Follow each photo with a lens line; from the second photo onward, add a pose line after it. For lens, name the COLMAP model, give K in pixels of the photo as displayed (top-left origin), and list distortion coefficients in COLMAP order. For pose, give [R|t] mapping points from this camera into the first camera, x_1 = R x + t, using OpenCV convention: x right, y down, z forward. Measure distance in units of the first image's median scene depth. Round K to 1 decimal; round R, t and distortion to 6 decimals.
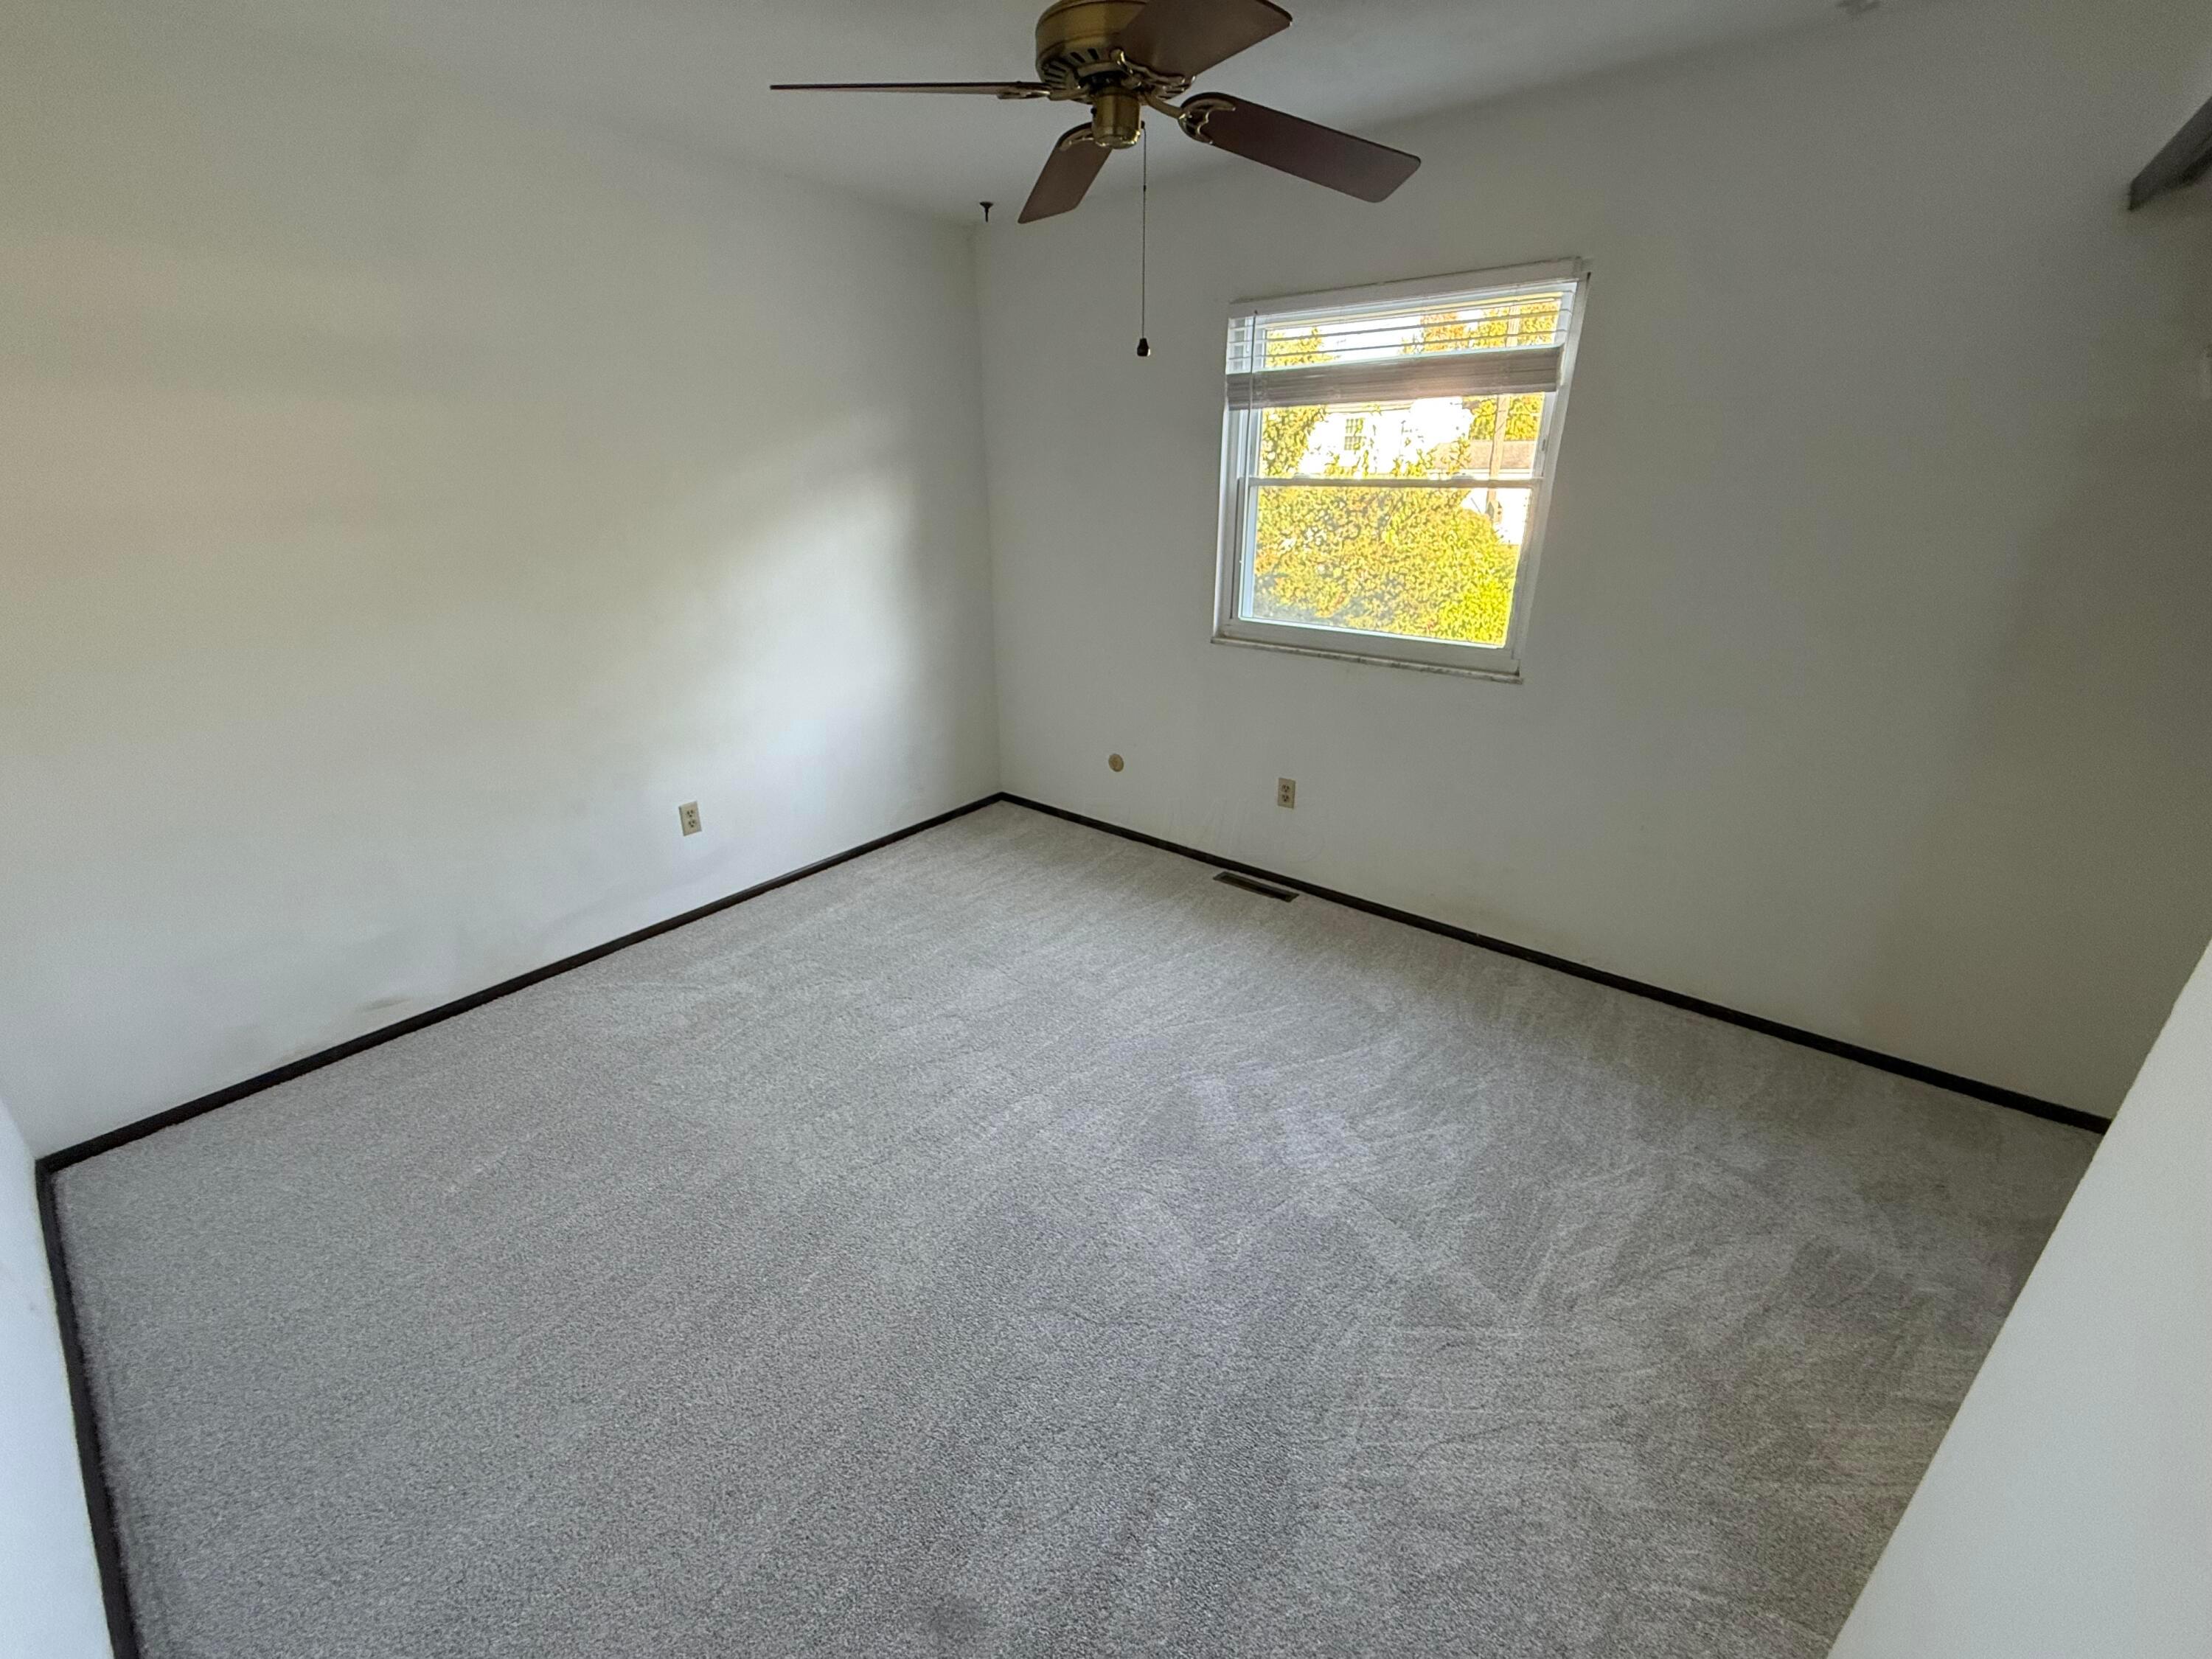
lens RADIAL K [[890.4, 0, 1098.0], [0, 890.4, 830.3], [0, 0, 1]] dist [0.000448, -0.000263]
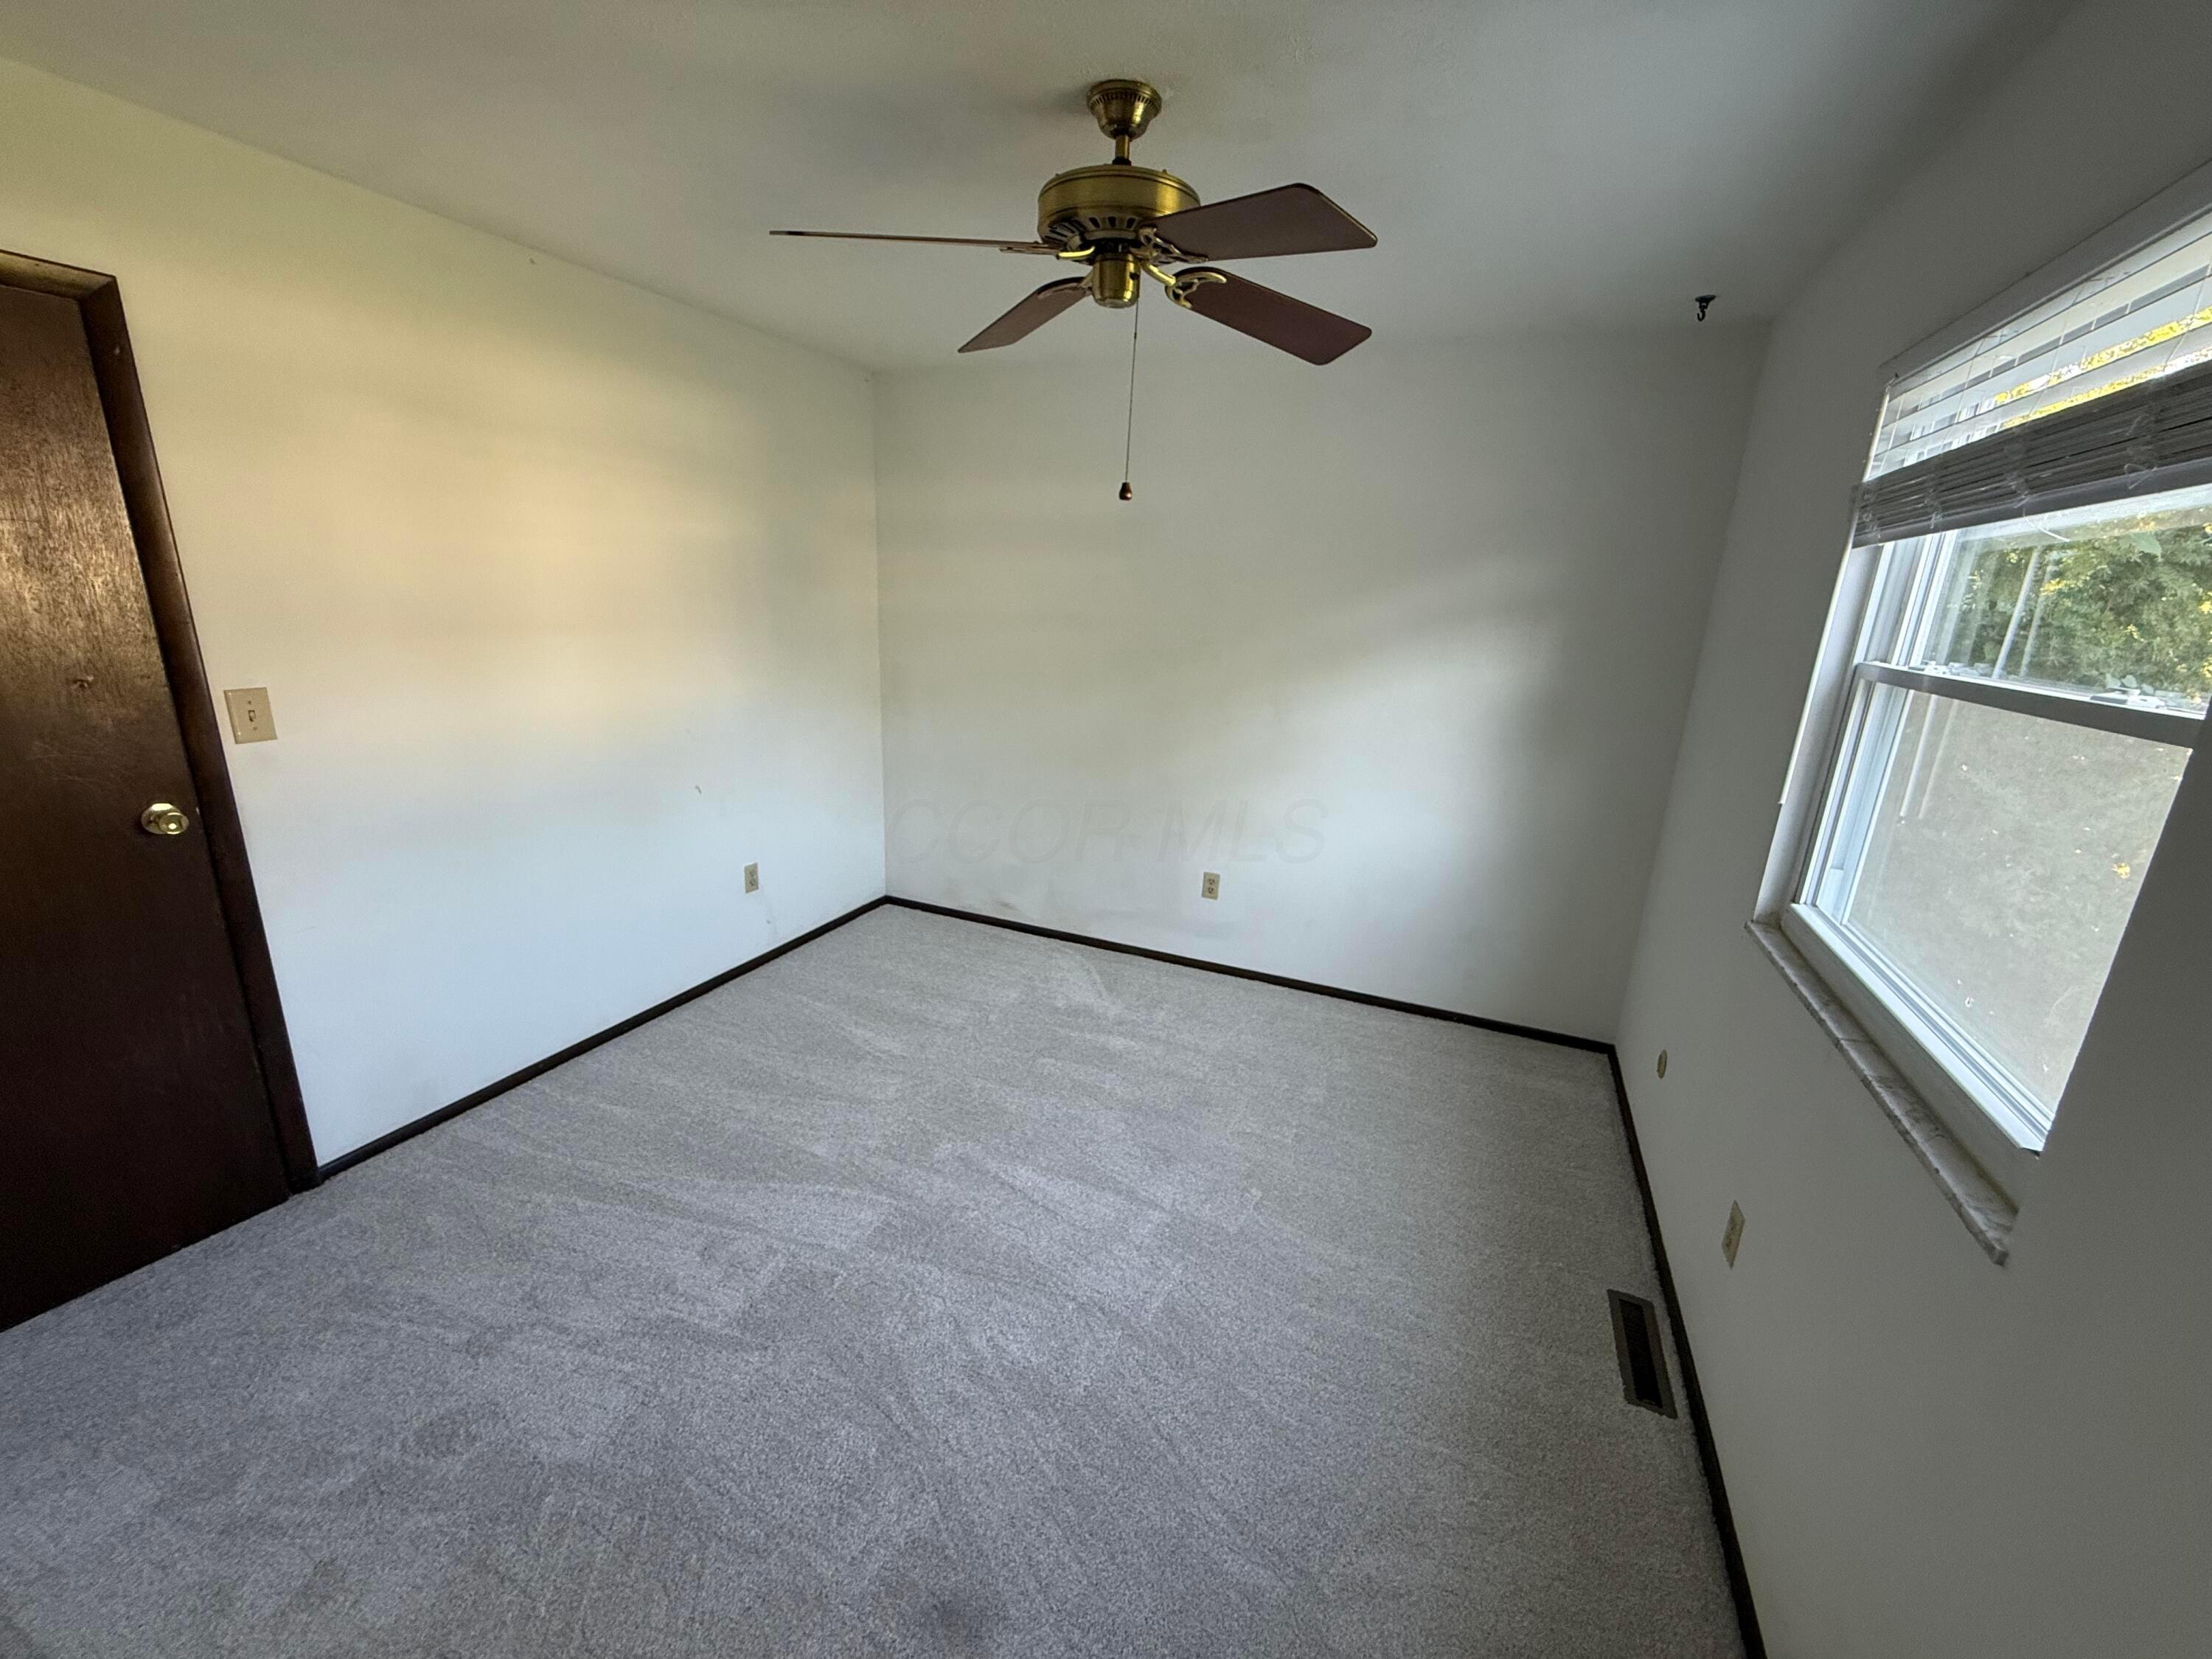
lens RADIAL K [[890.4, 0, 1098.0], [0, 890.4, 830.3], [0, 0, 1]] dist [0.000448, -0.000263]
pose [[0.263784, 0.272641, -0.925248, 0.569880], [-0.409563, 0.900119, 0.148472, -0.191672], [0.873313, 0.339783, 0.349101, 0.430440]]
